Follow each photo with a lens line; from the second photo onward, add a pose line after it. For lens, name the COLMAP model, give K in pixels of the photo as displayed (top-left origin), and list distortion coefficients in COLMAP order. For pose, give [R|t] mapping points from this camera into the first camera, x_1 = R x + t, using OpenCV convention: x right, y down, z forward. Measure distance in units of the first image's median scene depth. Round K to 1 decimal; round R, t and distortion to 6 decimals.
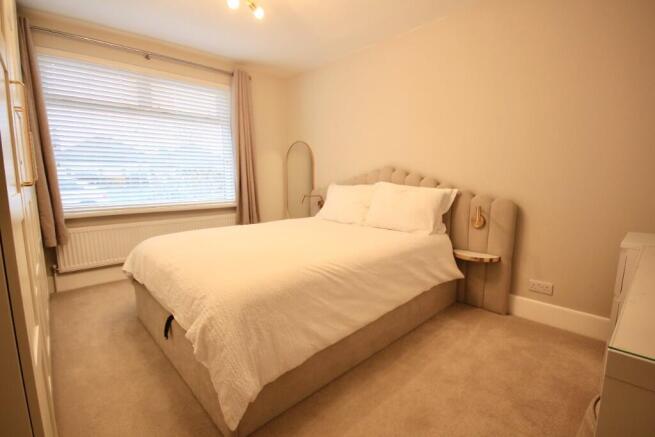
lens RADIAL K [[302.1, 0, 332.0], [0, 302.1, 222.4], [0, 0, 1]] dist [-0.004097, -0.000917]
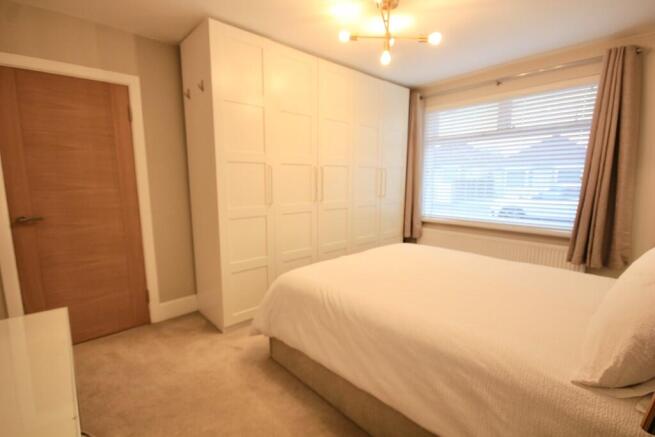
lens RADIAL K [[302.1, 0, 332.0], [0, 302.1, 222.4], [0, 0, 1]] dist [-0.004097, -0.000917]
pose [[-0.005713, 0.140041, -0.990129, 0.511659], [-0.150206, 0.978791, 0.139304, -0.129090], [0.988638, 0.149519, 0.015443, 0.477877]]
